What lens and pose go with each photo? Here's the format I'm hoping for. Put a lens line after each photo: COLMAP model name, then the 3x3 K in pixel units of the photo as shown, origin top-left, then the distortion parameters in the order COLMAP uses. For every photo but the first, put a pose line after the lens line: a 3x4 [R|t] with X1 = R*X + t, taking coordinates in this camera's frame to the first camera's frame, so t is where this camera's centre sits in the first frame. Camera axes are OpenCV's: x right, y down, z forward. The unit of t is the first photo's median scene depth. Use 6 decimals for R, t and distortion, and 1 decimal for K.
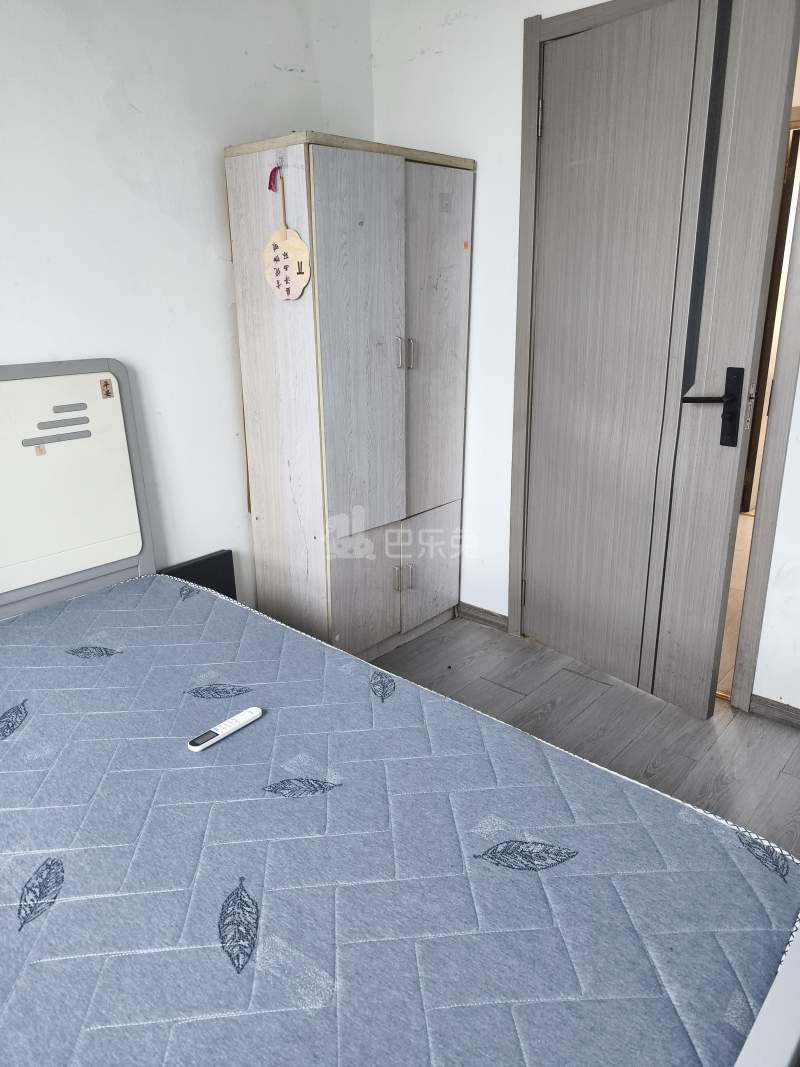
lens RADIAL K [[748.9, 0, 396.1], [0, 748.9, 533.3], [0, 0, 1]] dist [0.007645, -0.002754]
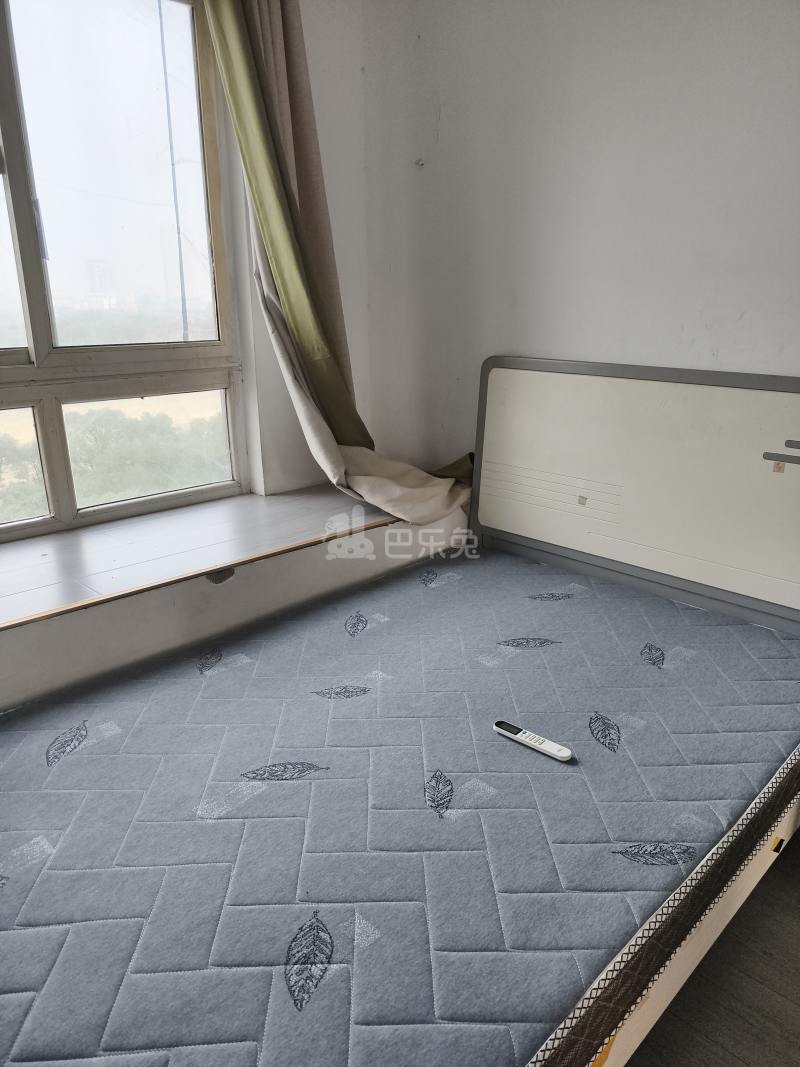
lens RADIAL K [[748.9, 0, 396.1], [0, 748.9, 533.3], [0, 0, 1]] dist [0.007645, -0.002754]
pose [[-0.055105, 0.317670, -0.946599, 0.499984], [-0.311188, 0.895356, 0.318589, -0.194628], [0.948749, 0.312126, 0.049517, 0.533580]]
